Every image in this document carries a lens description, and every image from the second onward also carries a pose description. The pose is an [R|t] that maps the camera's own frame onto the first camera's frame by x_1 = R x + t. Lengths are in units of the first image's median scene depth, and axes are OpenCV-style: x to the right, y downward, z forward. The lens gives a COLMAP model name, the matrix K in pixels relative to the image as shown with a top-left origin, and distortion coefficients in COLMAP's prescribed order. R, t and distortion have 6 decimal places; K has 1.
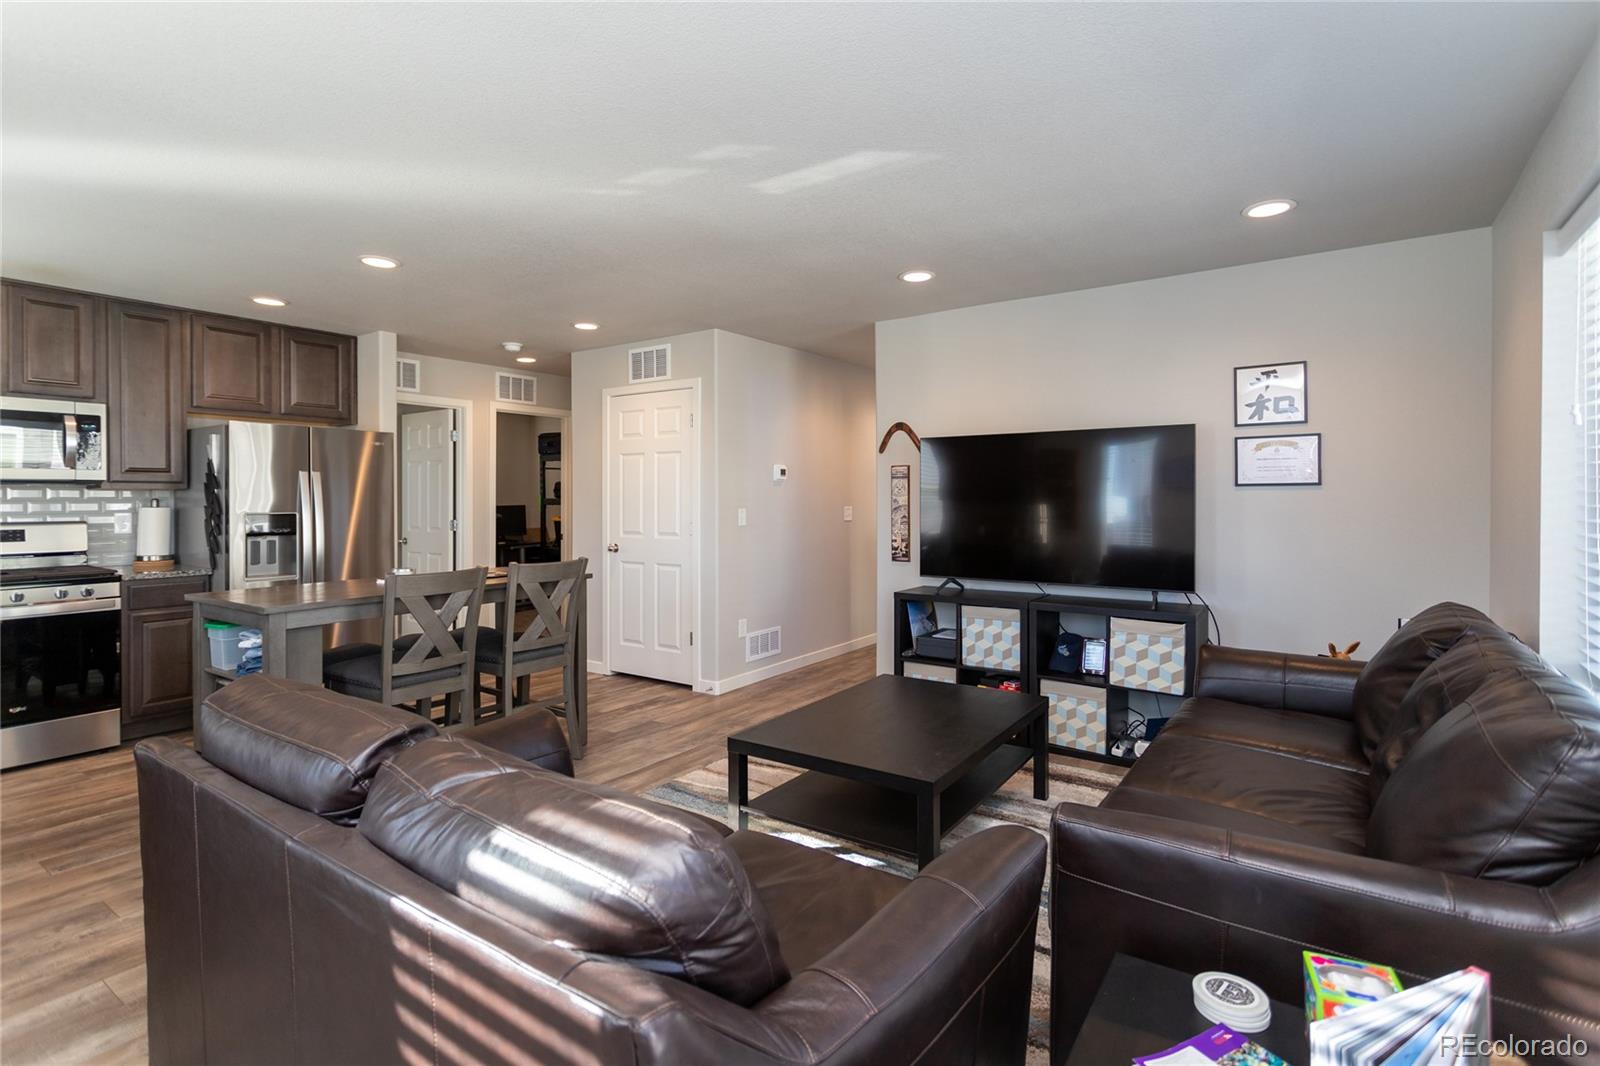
lens RADIAL K [[827.1, 0, 801.6], [0, 827.1, 484.2], [0, 0, 1]] dist [0.007974, 0.000800]
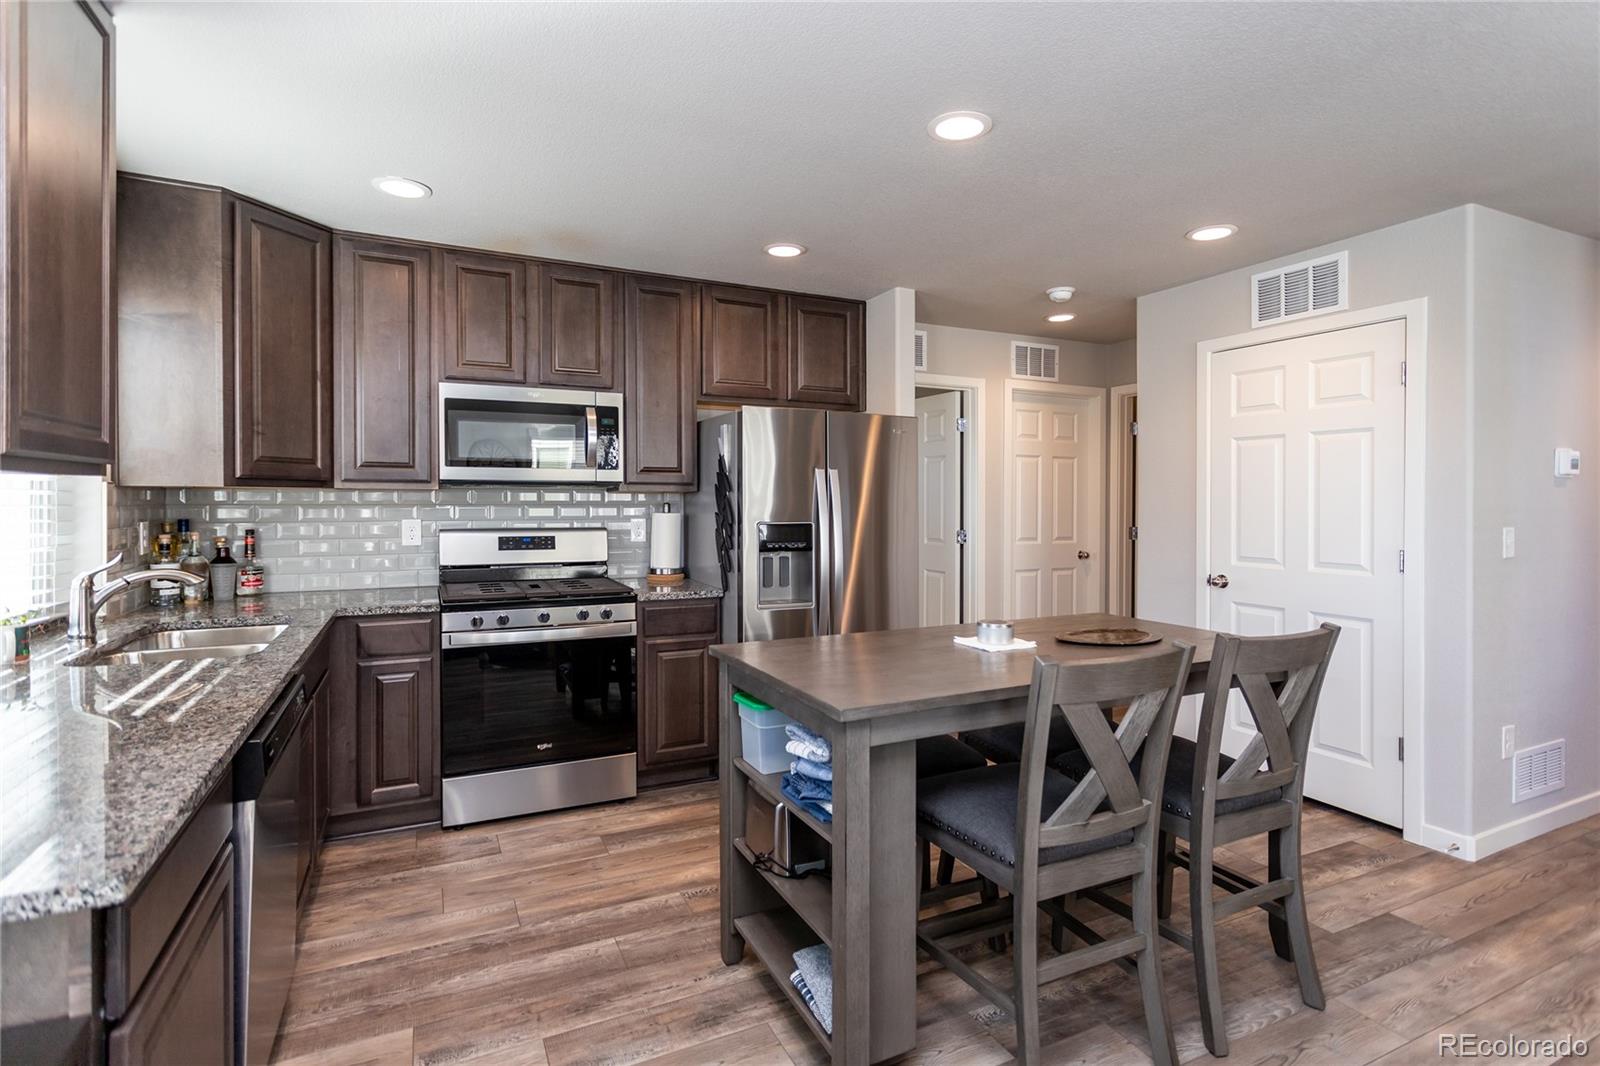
lens RADIAL K [[764.5, 0, 768.2], [0, 764.5, 472.0], [0, 0, 1]] dist [0.001159, 0.000844]
pose [[0.870328, -0.012475, -0.492315, -0.293301], [0.003225, 0.999802, -0.019634, 0.001043], [0.492462, 0.015500, 0.870196, 0.358147]]
